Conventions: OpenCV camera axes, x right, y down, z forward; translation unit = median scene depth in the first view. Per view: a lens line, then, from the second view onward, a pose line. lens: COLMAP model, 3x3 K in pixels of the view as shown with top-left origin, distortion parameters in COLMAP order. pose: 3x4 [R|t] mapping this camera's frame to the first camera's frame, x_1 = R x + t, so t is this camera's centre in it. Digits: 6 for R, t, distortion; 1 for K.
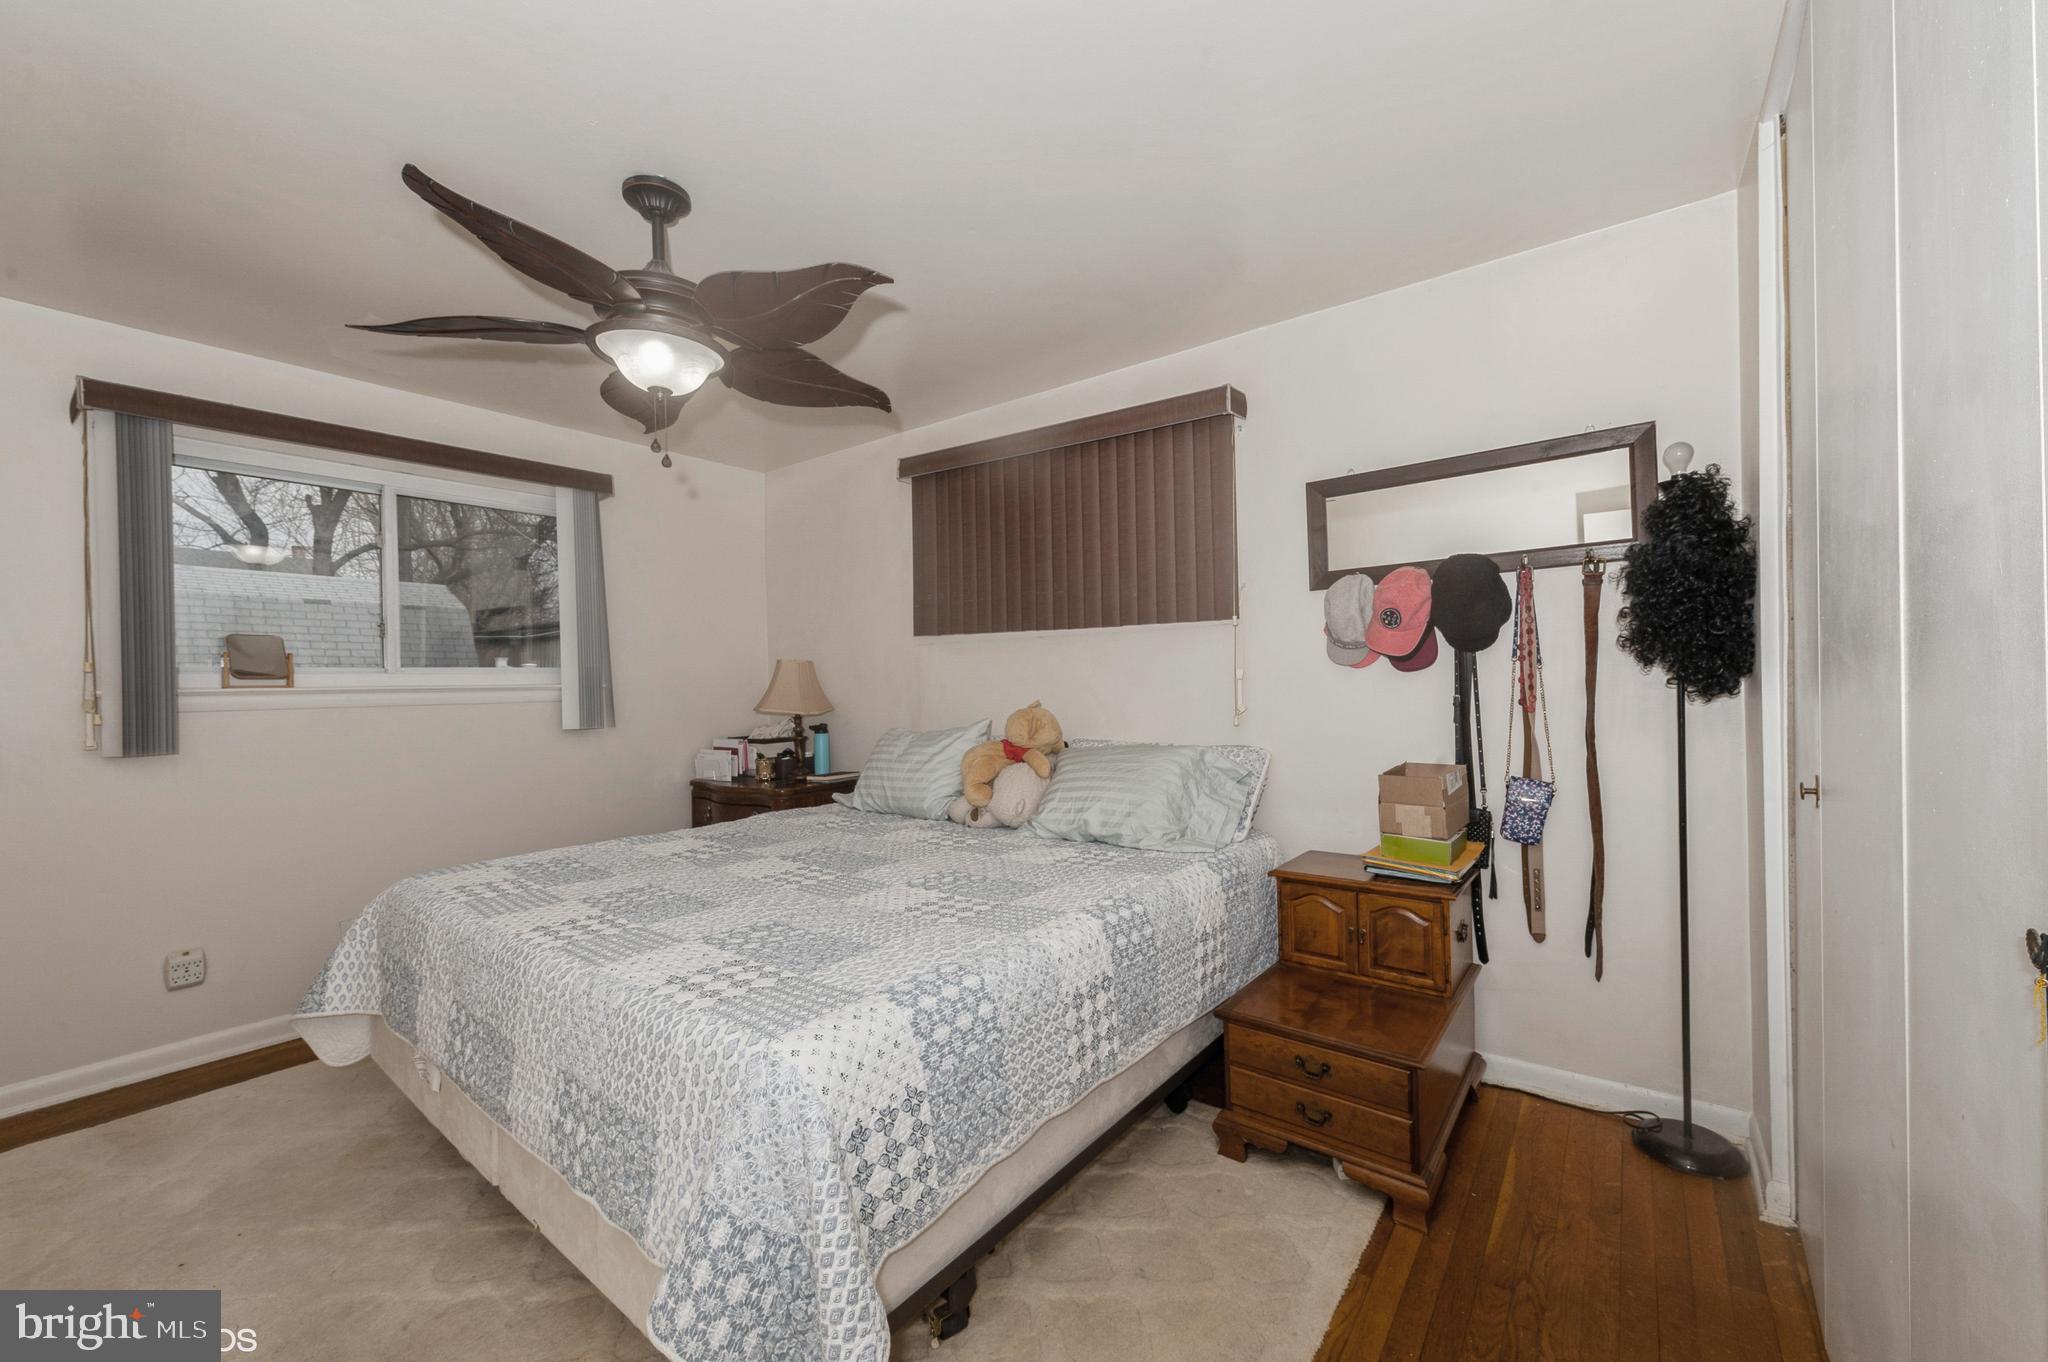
lens RADIAL K [[817.3, 0, 1031.7], [0, 817.3, 682.8], [0, 0, 1]] dist [0.006072, -0.001494]
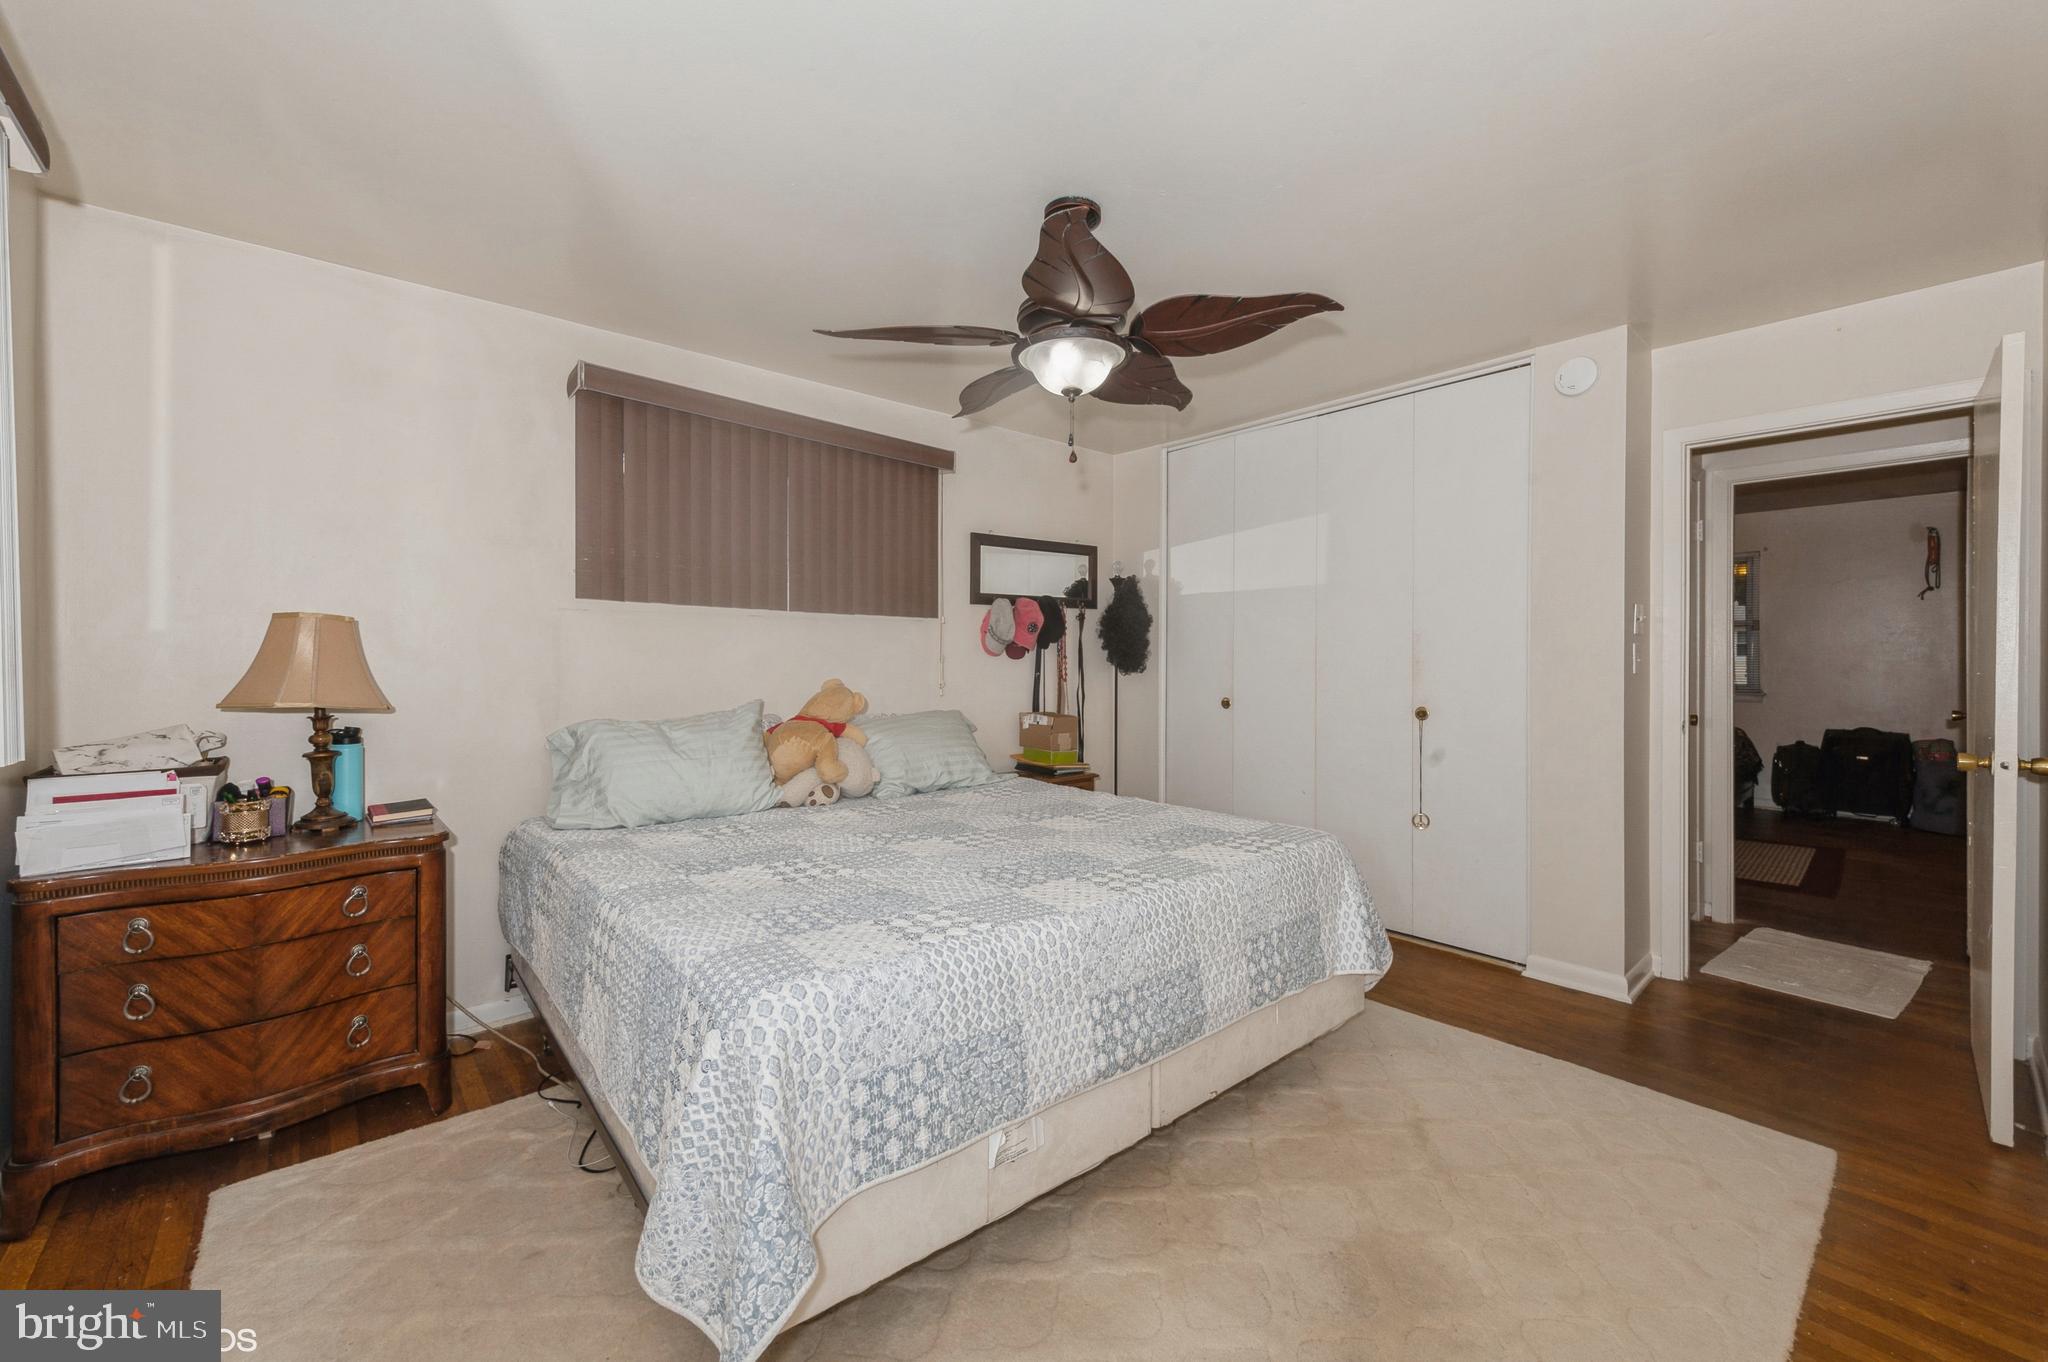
lens RADIAL K [[817.3, 0, 1027.1], [0, 817.3, 672.6], [0, 0, 1]] dist [0.006072, -0.001494]
pose [[0.177559, 0.001538, 0.984109, -1.118809], [-0.005844, 0.999983, -0.000509, 0.013894], [-0.984093, -0.005661, 0.177565, 0.630627]]
